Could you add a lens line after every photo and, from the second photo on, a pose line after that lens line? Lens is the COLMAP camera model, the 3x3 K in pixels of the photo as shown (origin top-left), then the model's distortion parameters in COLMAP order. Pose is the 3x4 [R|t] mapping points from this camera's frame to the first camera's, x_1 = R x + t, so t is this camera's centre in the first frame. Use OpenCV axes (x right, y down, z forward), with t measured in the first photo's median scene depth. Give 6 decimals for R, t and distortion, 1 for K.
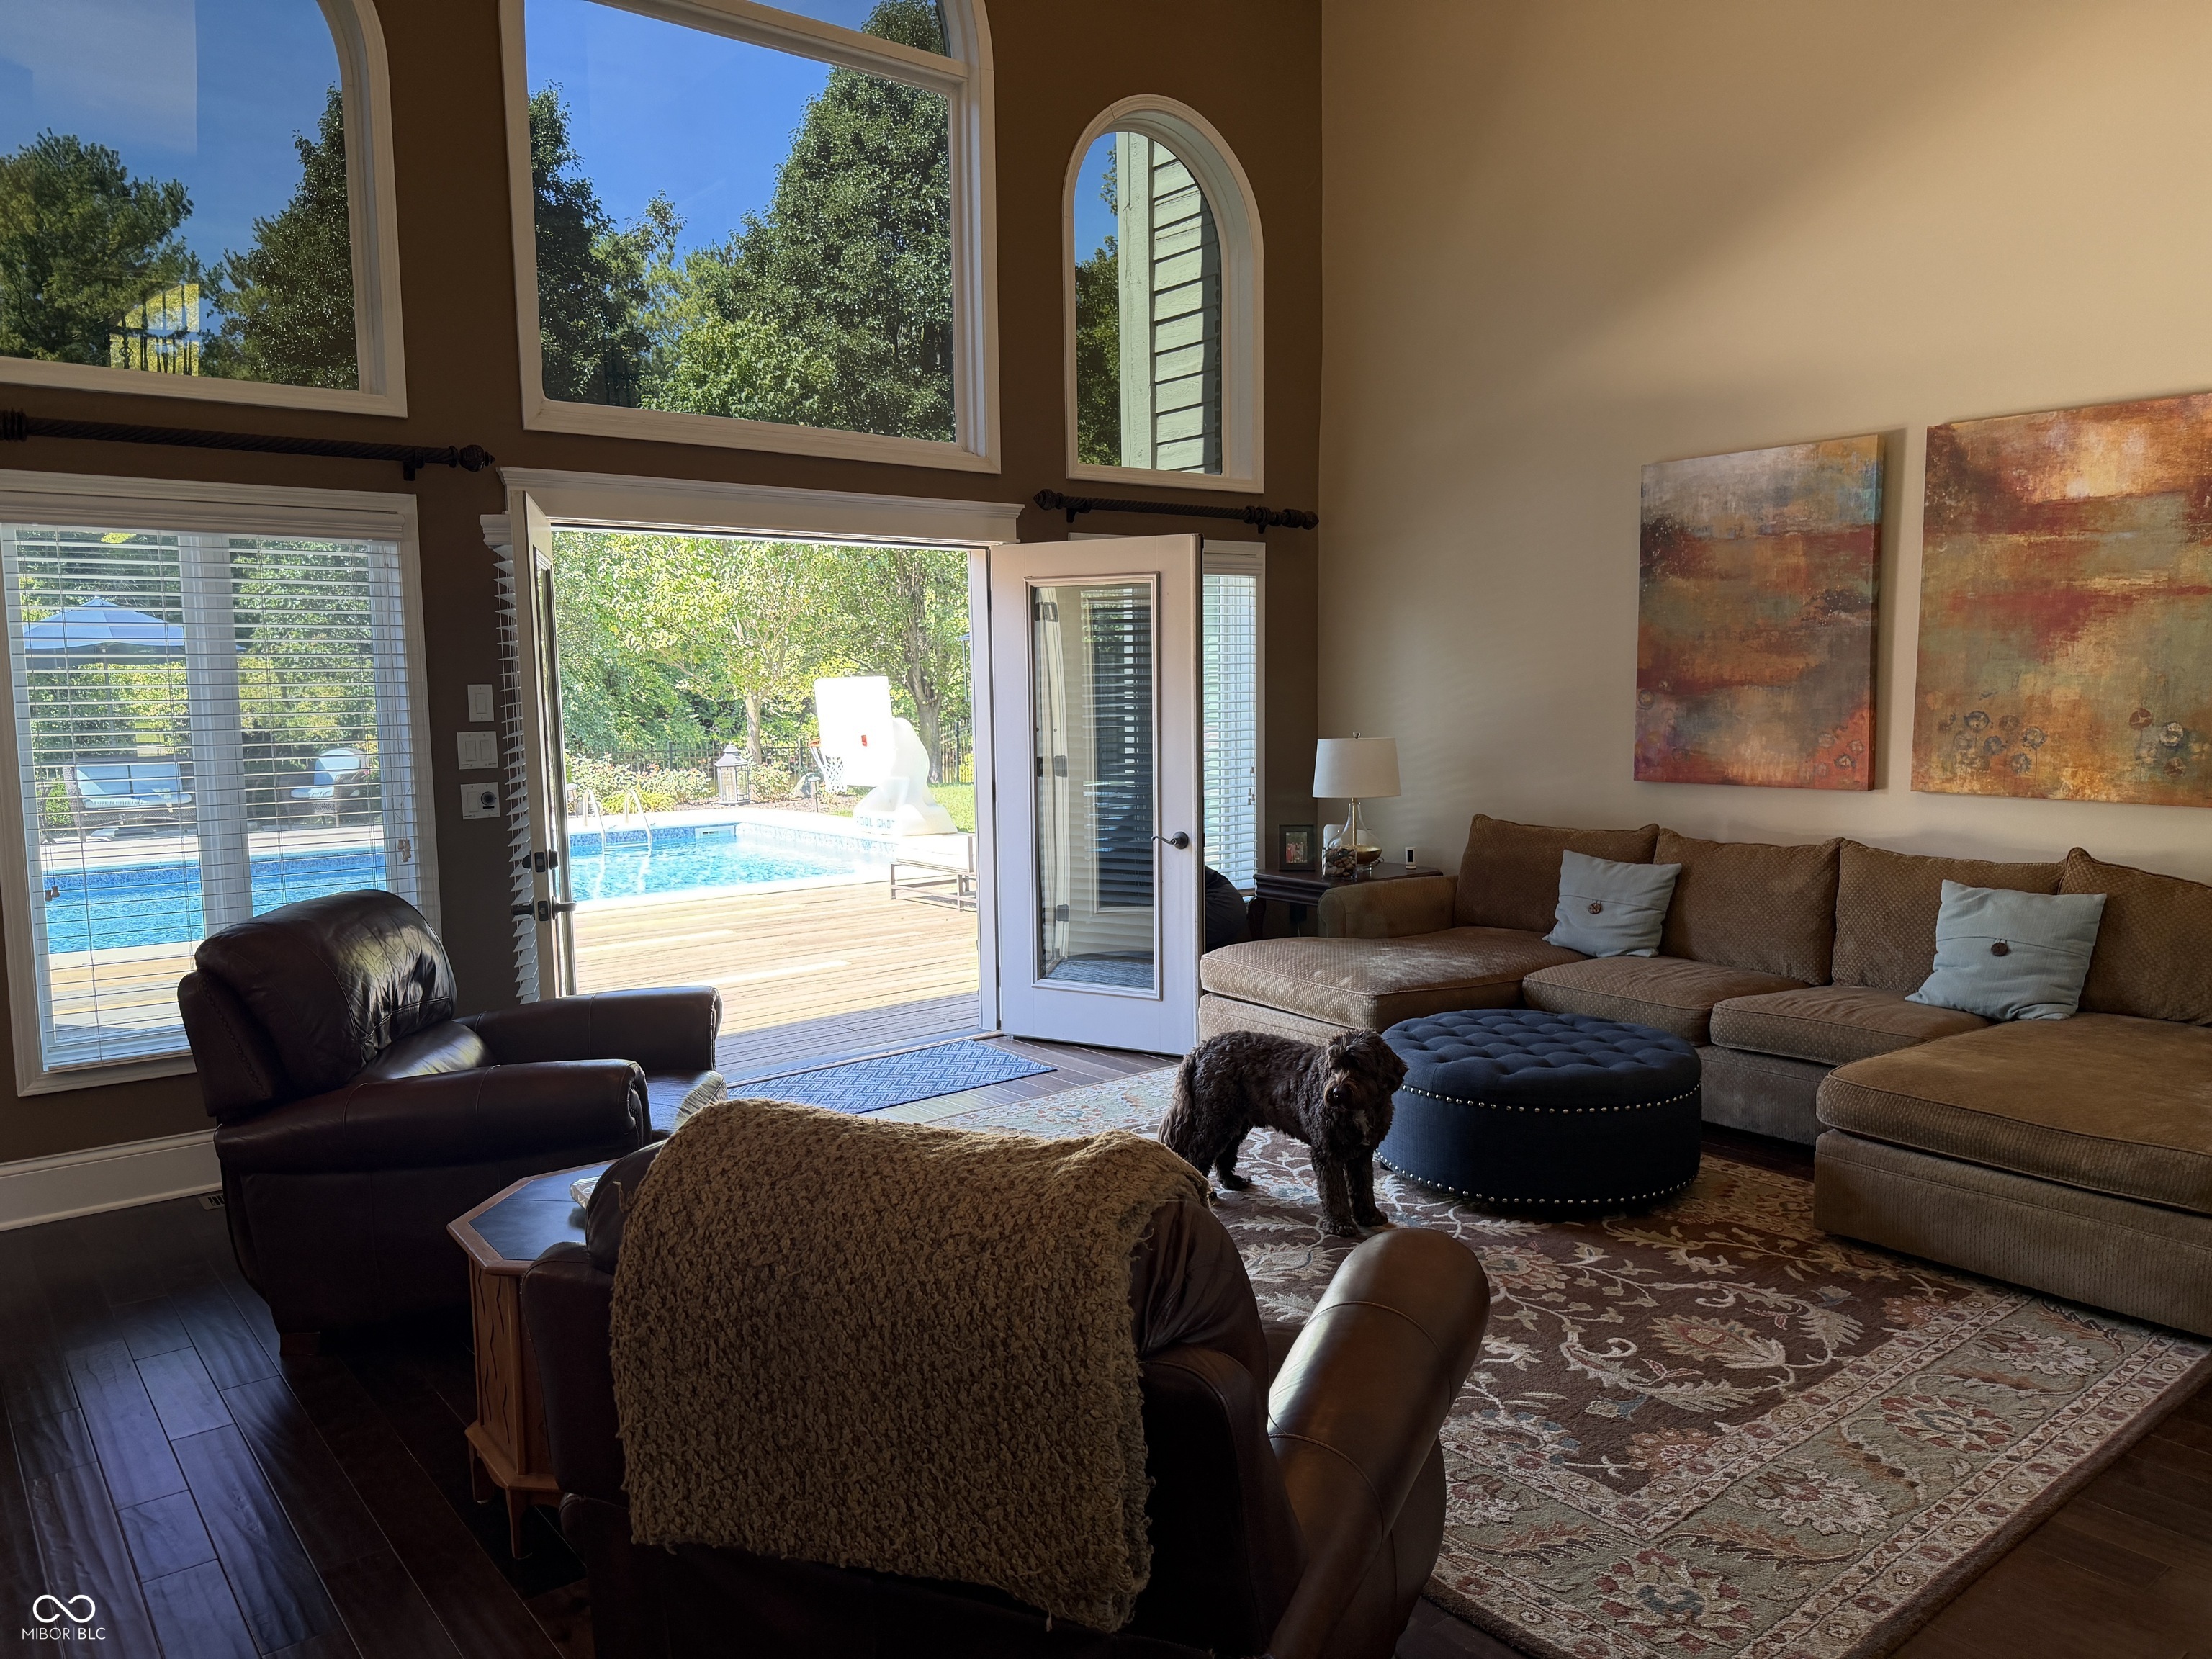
lens RADIAL K [[1560.8, 0, 1106.9], [0, 1560.8, 832.9], [0, 0, 1]] dist [0.004657, 0.000610]
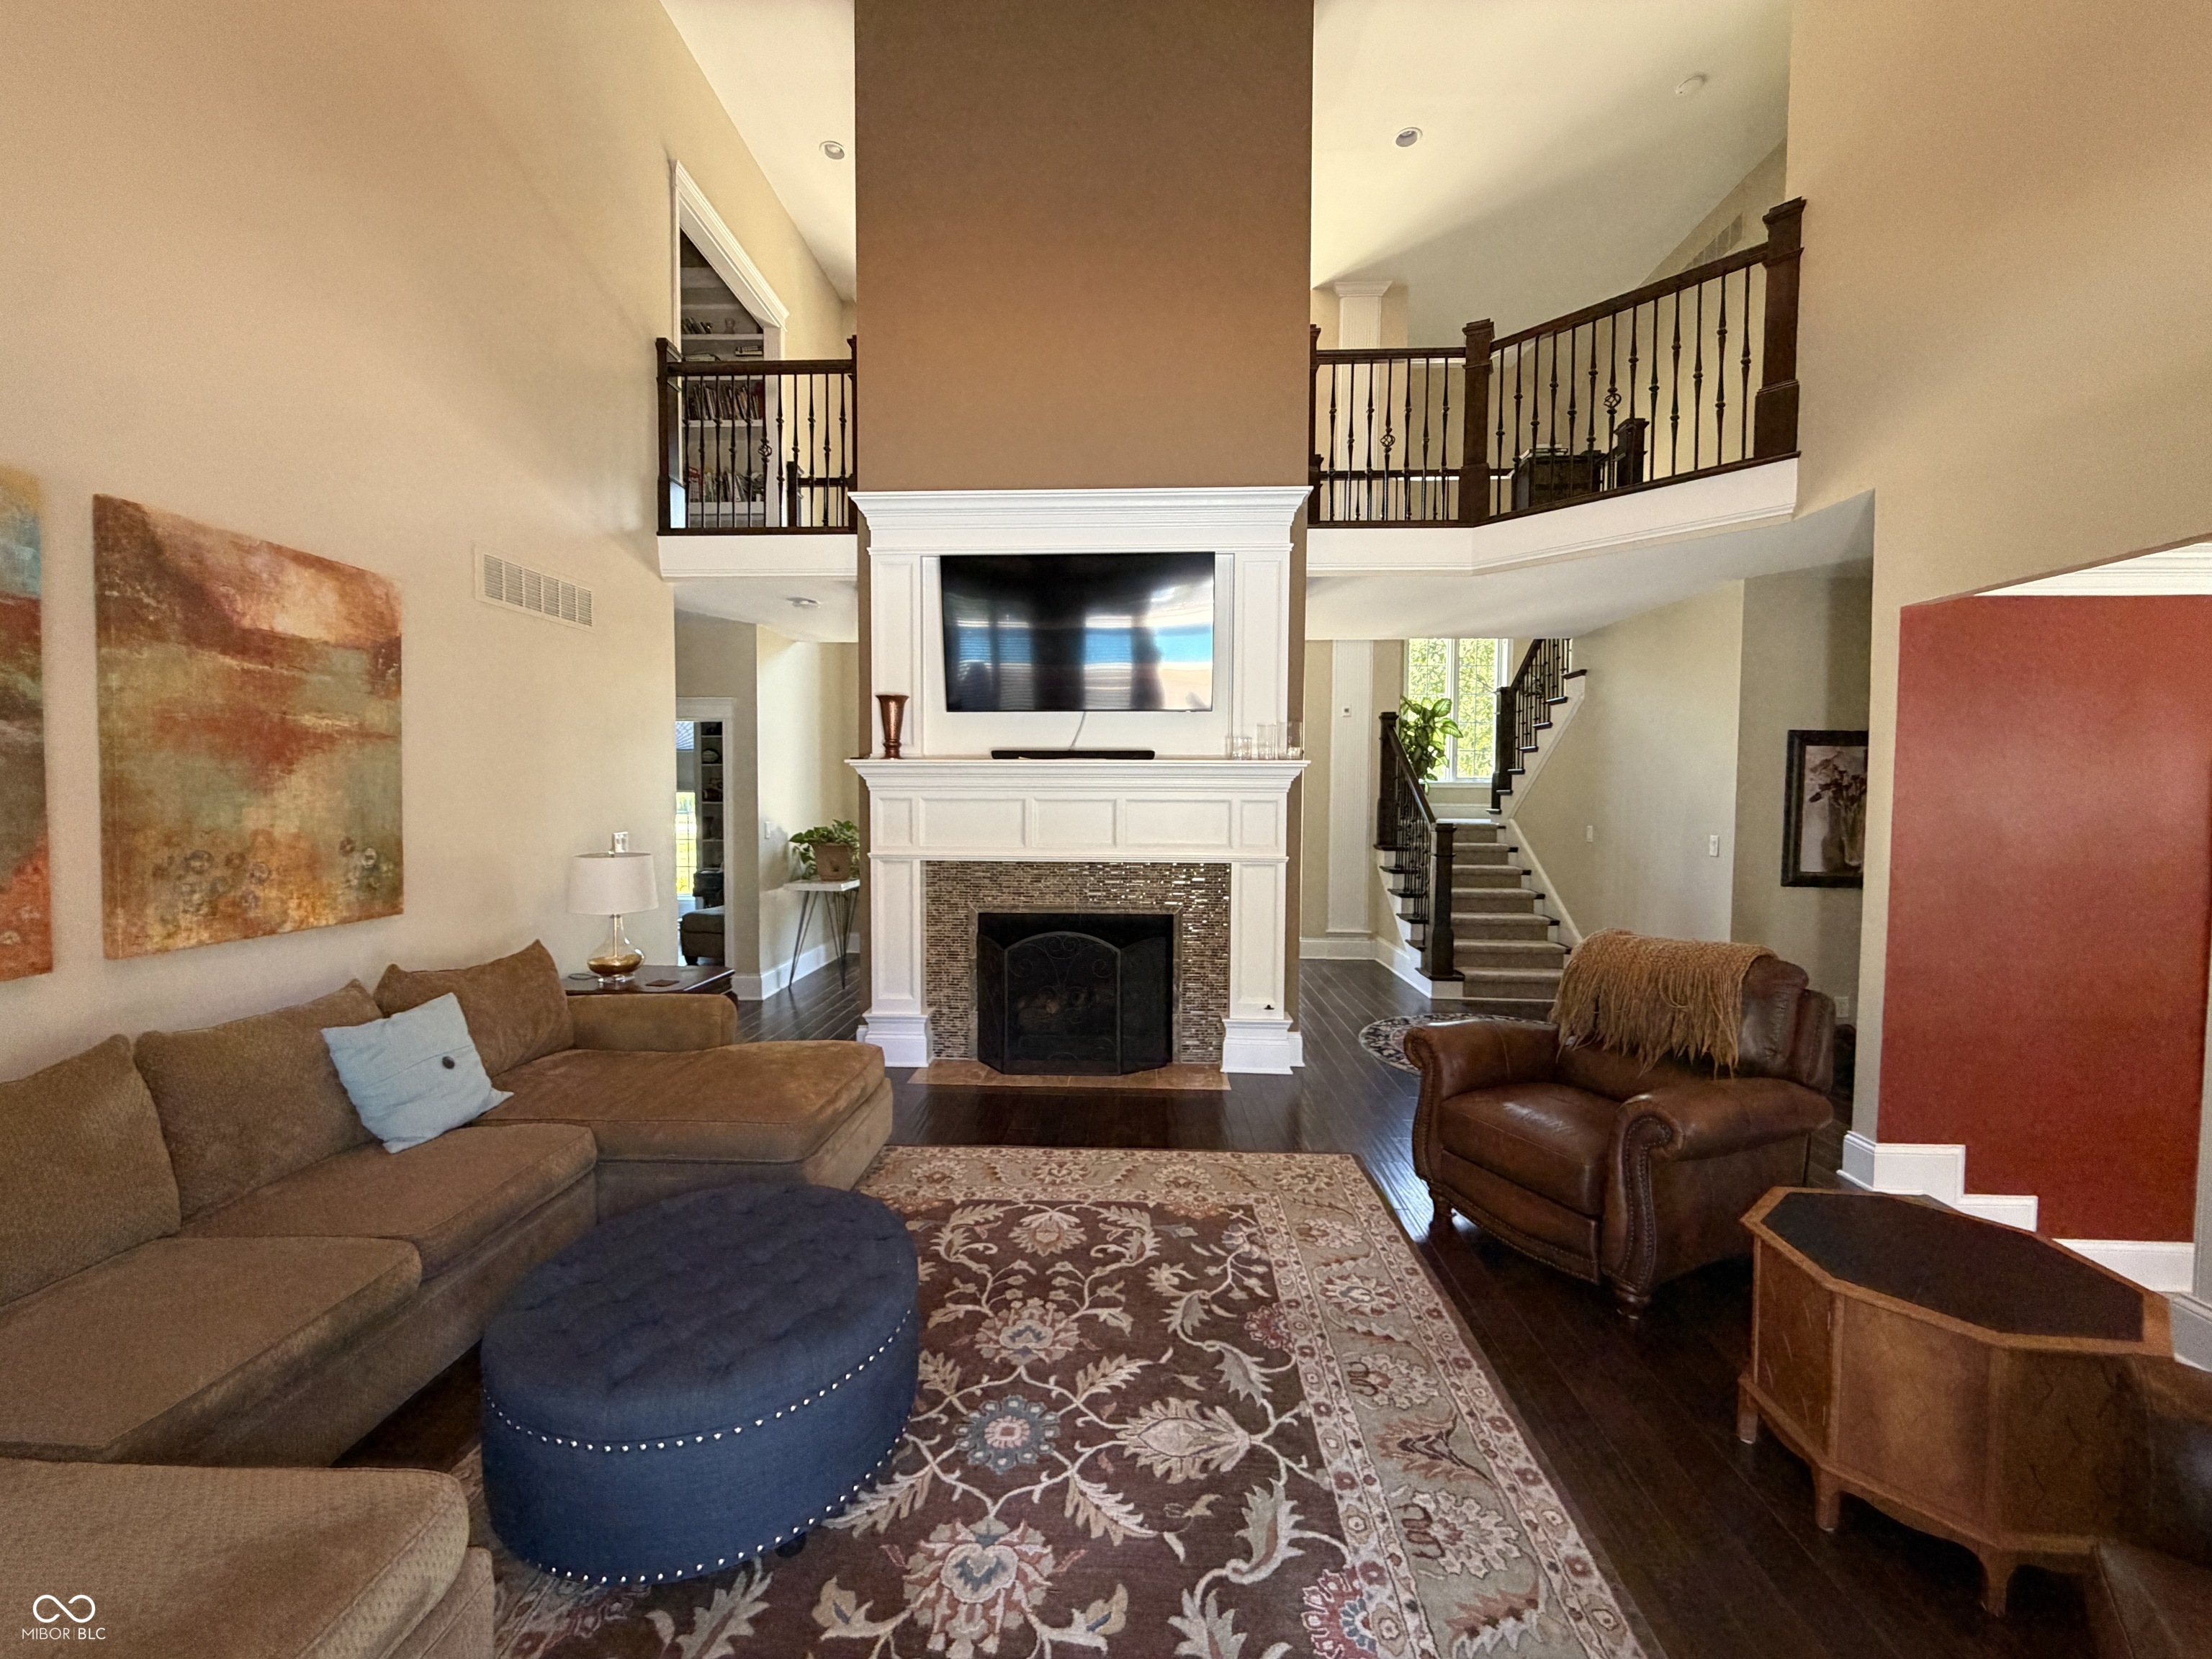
lens RADIAL K [[885.4, 0, 1101.4], [0, 885.4, 823.1], [0, 0, 1]] dist [-0.003208, -0.000259]
pose [[-0.750533, -0.010183, 0.660754, -0.151276], [0.077234, 0.991677, 0.103011, -0.109775], [-0.656304, 0.128346, -0.743500, 1.084371]]
